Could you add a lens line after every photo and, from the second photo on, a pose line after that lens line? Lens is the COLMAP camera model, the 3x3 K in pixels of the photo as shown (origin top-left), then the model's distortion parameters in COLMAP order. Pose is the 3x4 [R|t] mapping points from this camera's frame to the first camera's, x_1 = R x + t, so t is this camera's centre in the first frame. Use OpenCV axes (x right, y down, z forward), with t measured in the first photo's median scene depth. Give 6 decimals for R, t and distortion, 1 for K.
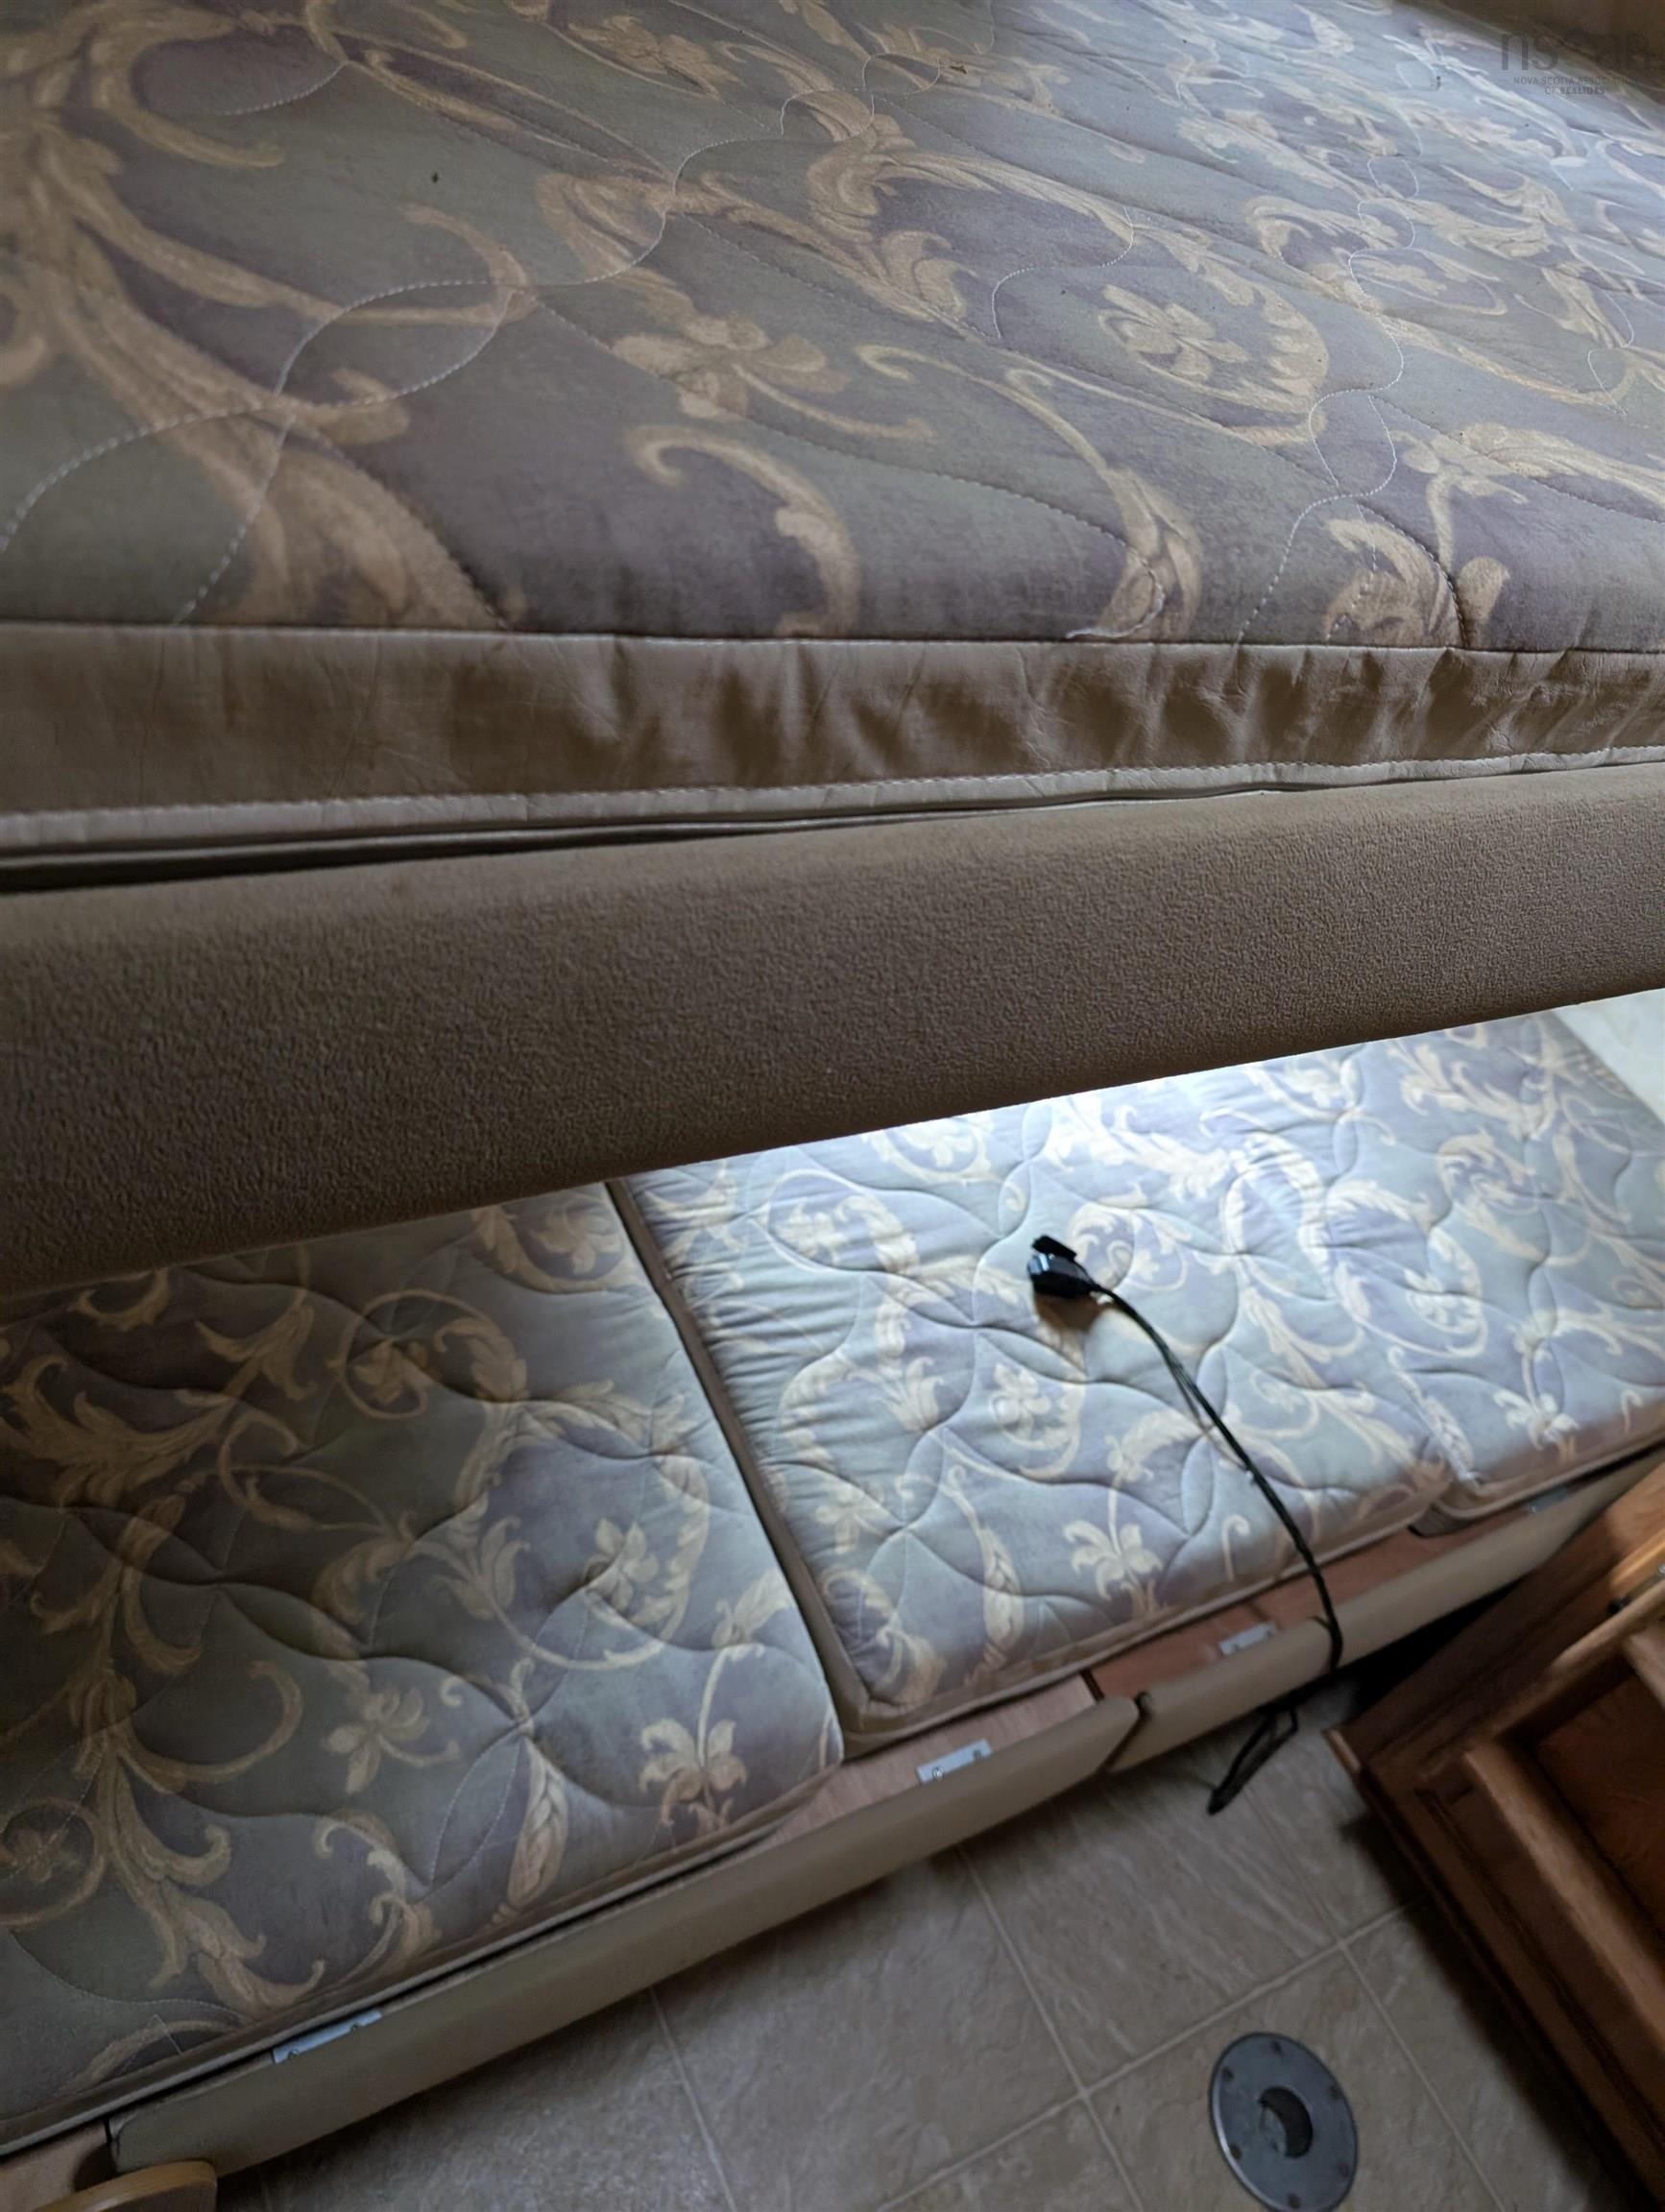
lens RADIAL K [[1601.7, 0, 836.4], [0, 1601.7, 1077.9], [0, 0, 1]] dist [0.002150, 0.007391]
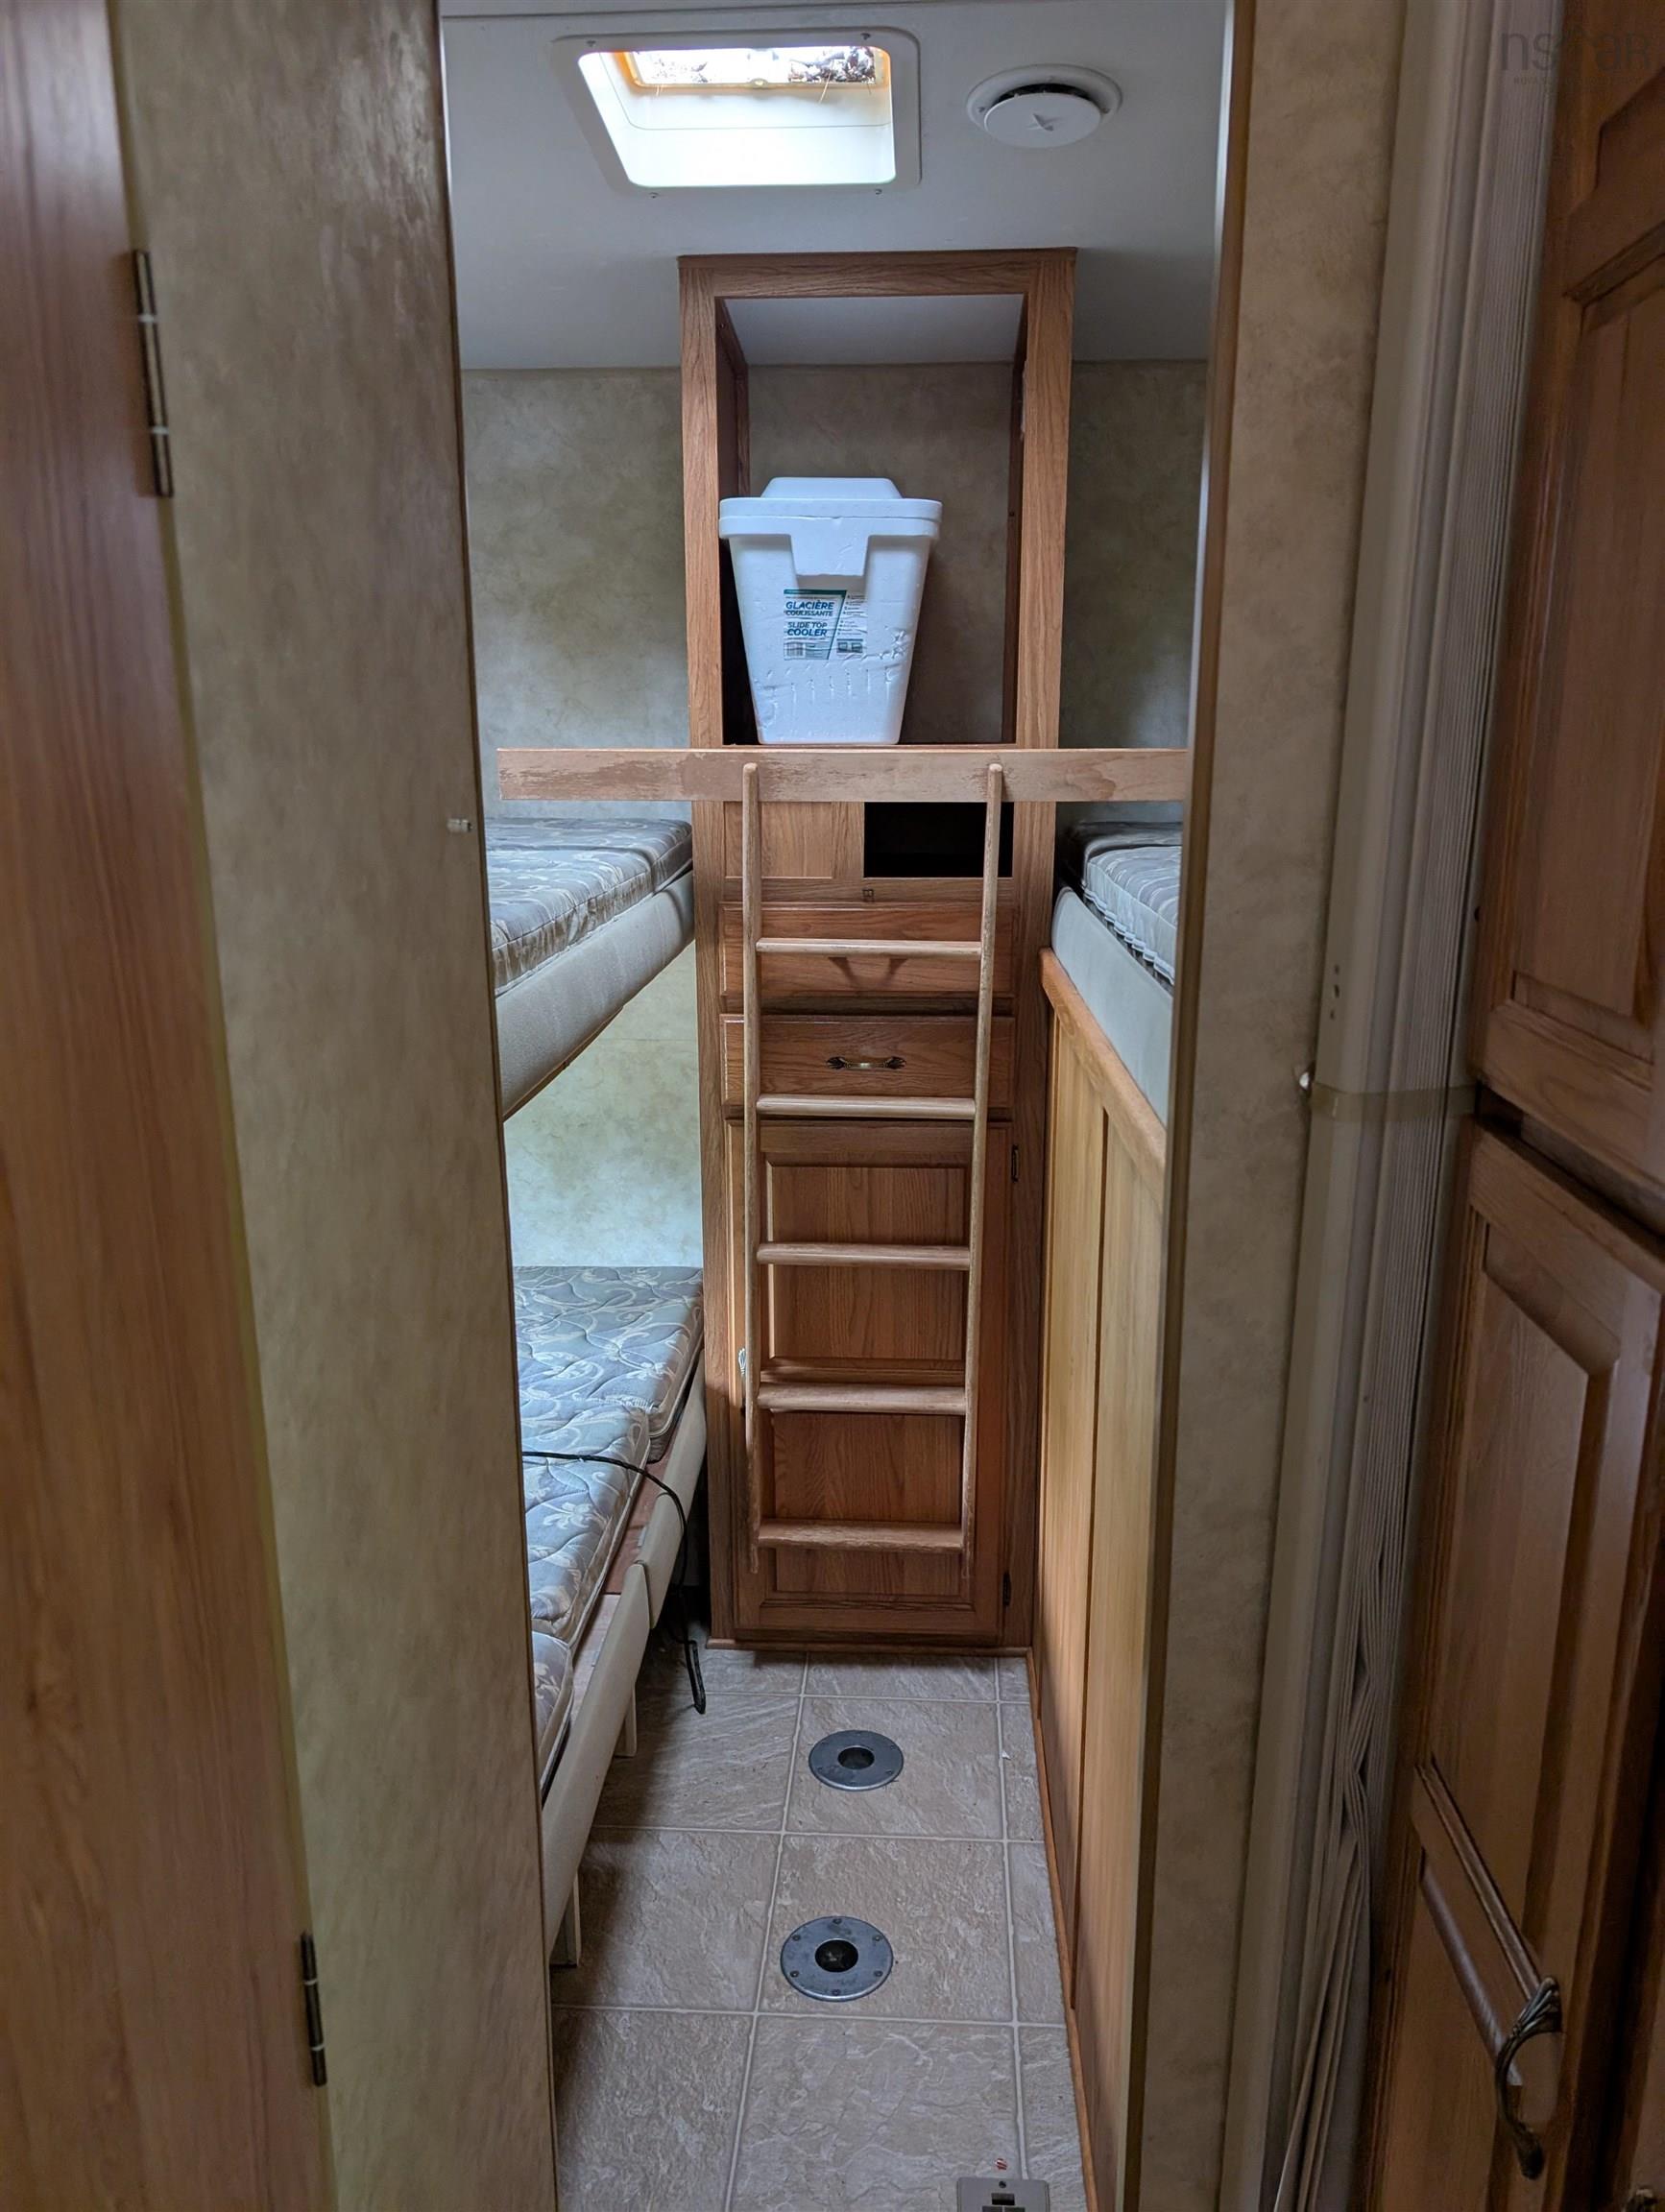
lens RADIAL K [[1587.7, 0, 827.1], [0, 1587.7, 1090.7], [0, 0, 1]] dist [0.006168, -0.005663]
pose [[0.493409, -0.468140, 0.733070, -1.605057], [0.707845, 0.705903, -0.025639, 0.443254], [-0.505474, 0.531551, 0.679669, -1.261994]]
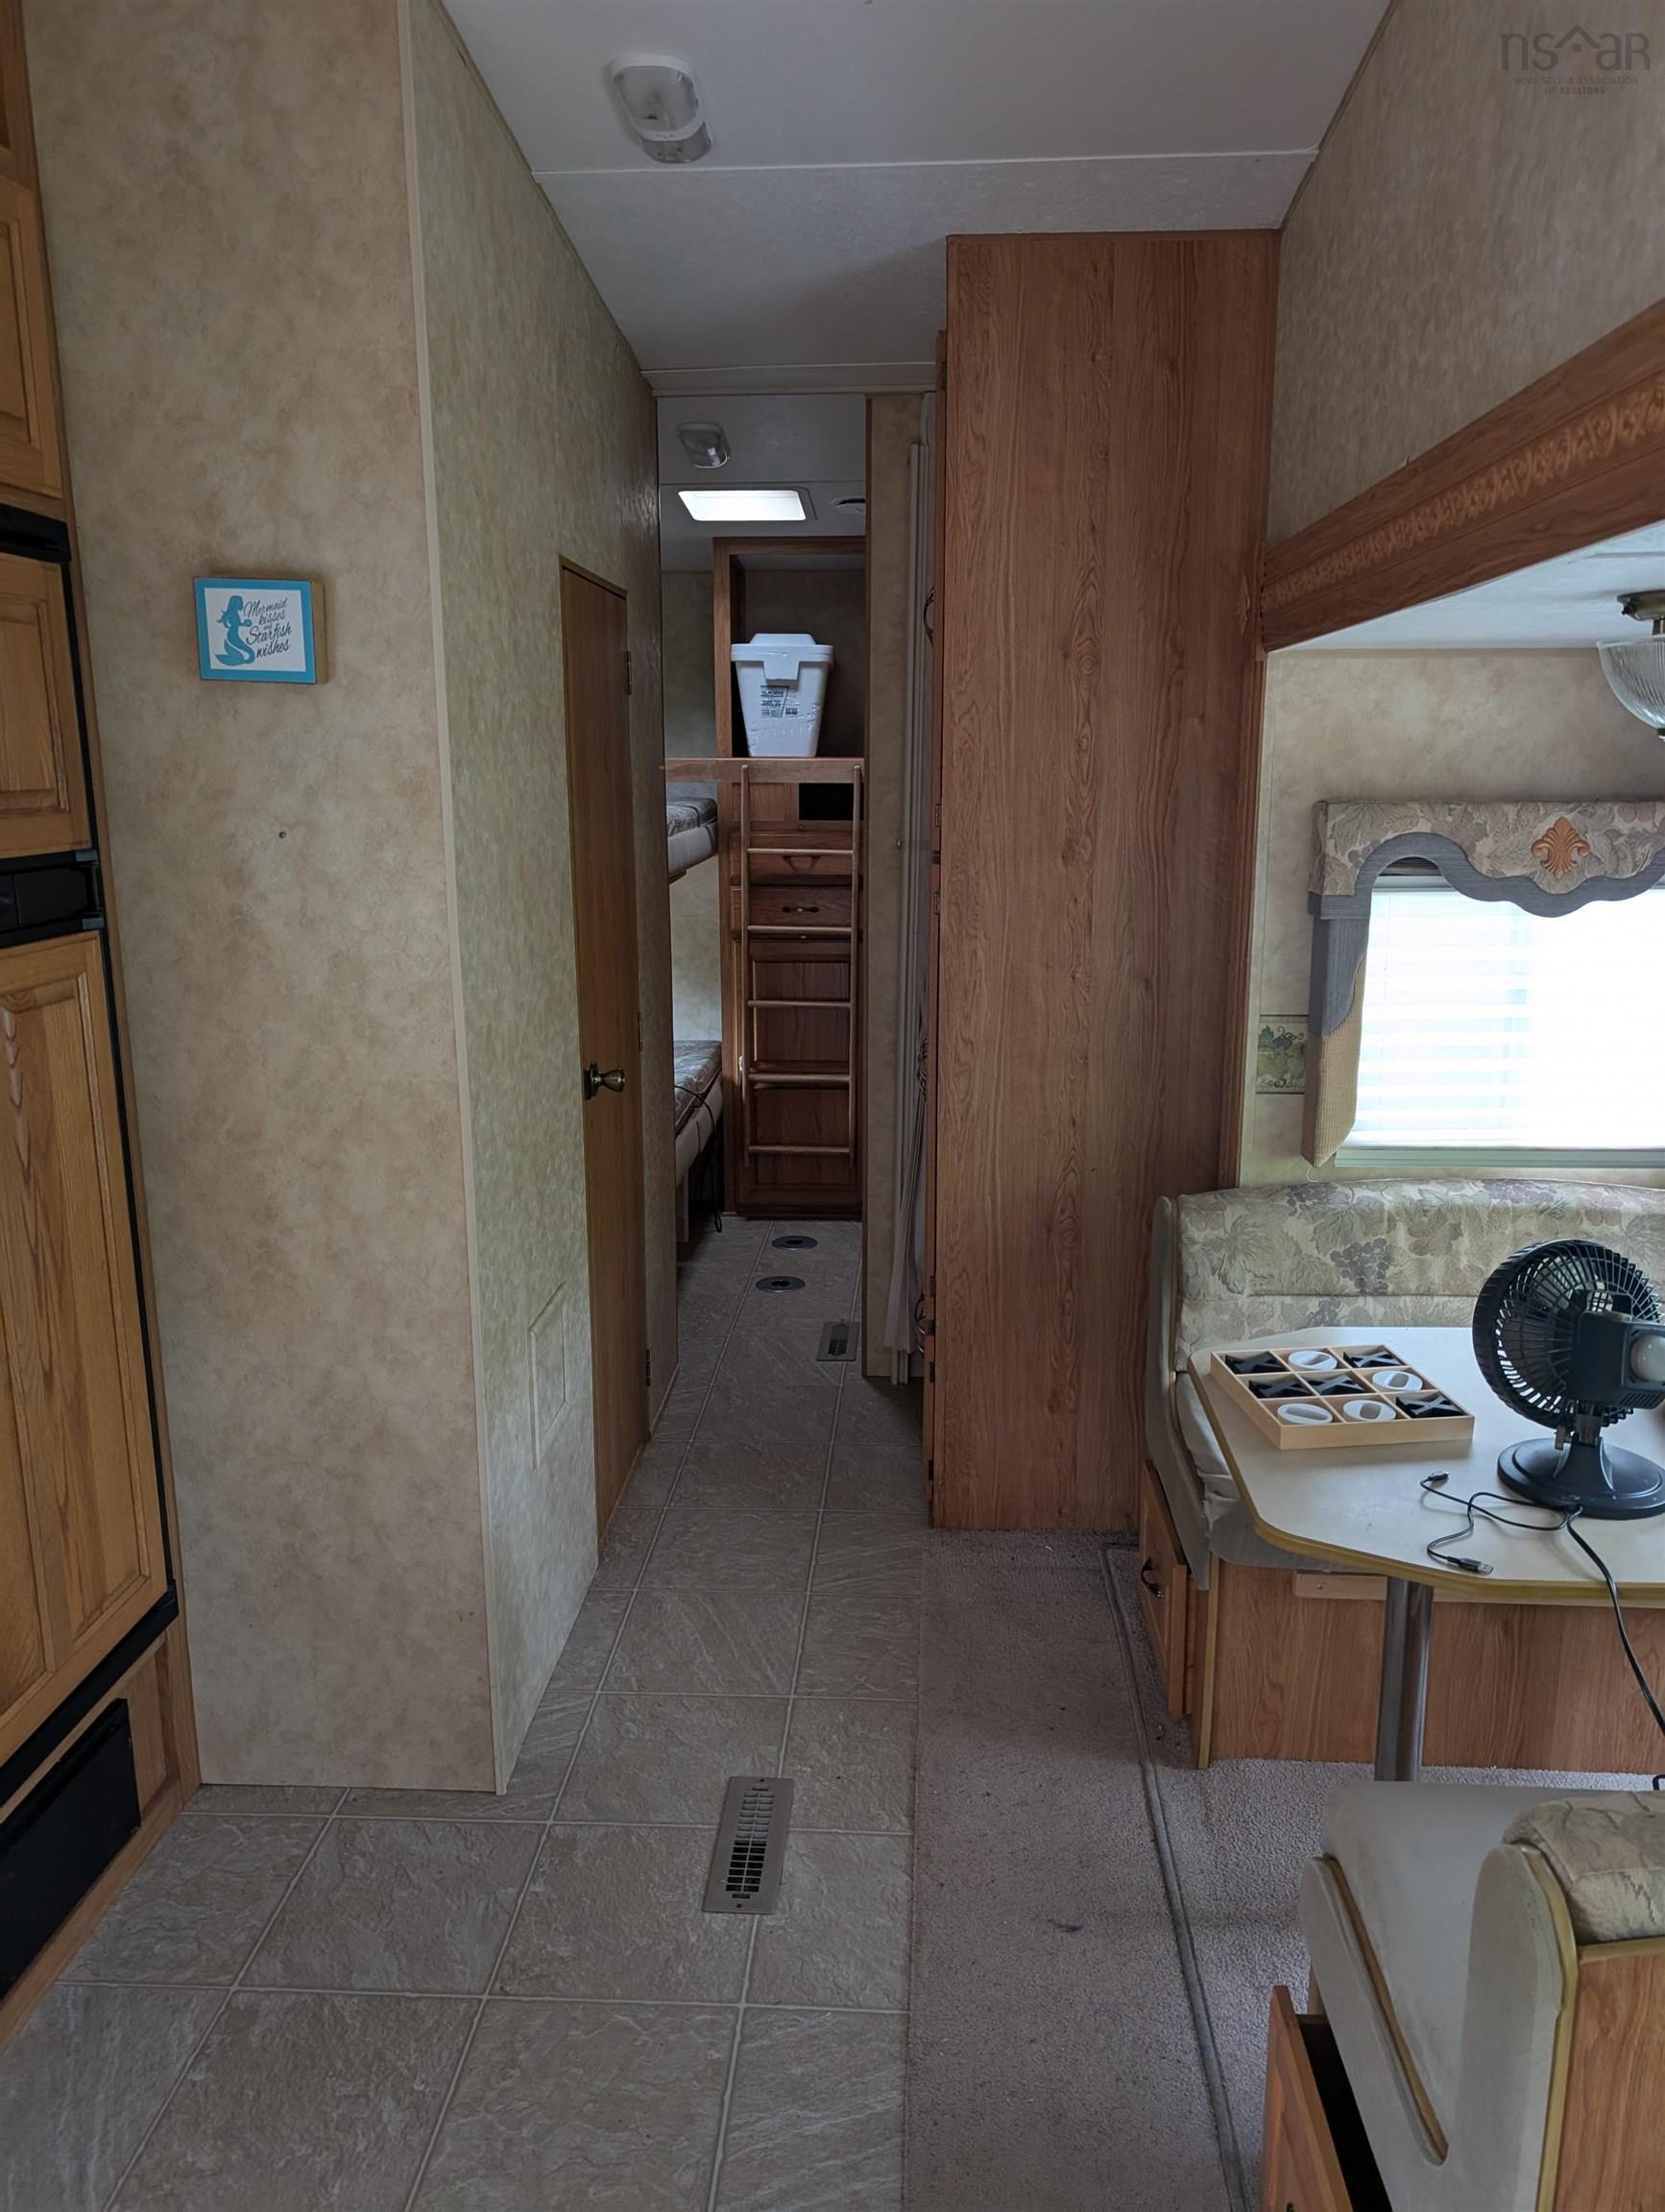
lens RADIAL K [[1601.7, 0, 836.4], [0, 1601.7, 1077.9], [0, 0, 1]] dist [0.002150, 0.007391]
pose [[0.492372, -0.442208, 0.749681, -5.461316], [0.707614, 0.704902, -0.048948, 1.612167], [-0.506806, 0.554585, 0.659987, -3.973392]]
